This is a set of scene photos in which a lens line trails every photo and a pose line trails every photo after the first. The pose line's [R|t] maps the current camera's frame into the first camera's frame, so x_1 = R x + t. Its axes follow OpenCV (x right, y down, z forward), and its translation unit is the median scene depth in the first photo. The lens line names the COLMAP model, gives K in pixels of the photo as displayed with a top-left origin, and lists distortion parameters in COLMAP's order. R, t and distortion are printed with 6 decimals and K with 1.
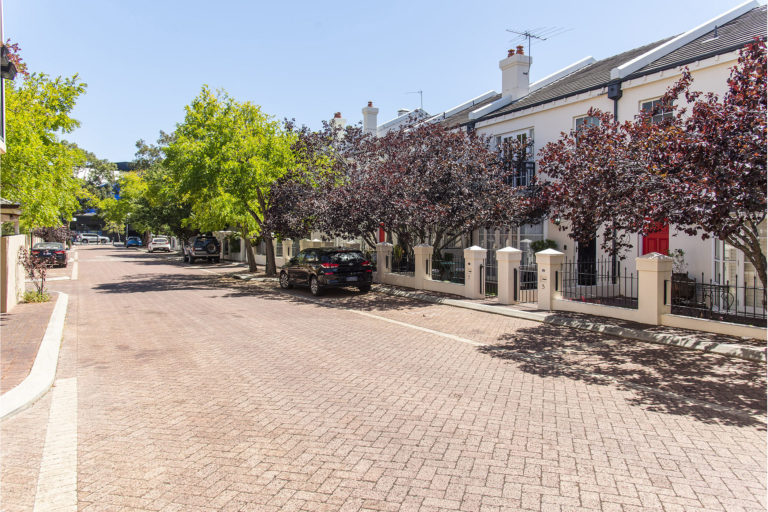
lens RADIAL K [[608.5, 0, 384.0], [0, 608.5, 256.0], [0, 0, 1]] dist [-0.001612, -0.000293]
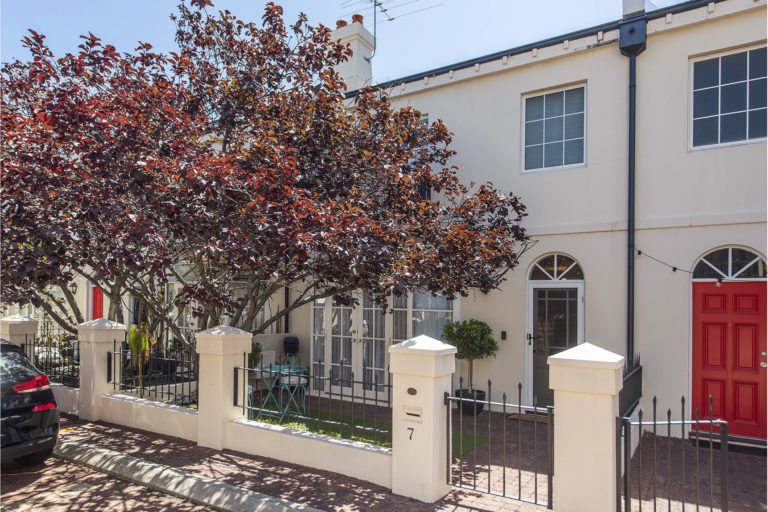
lens RADIAL K [[468.1, 0, 383.0], [0, 468.1, 312.6], [0, 0, 1]] dist [0.013767, 0.000711]
pose [[0.848888, 0.028802, 0.527788, -0.006131], [-0.005038, 0.998910, -0.046409, -0.014478], [-0.528549, 0.036737, 0.848108, 0.688469]]
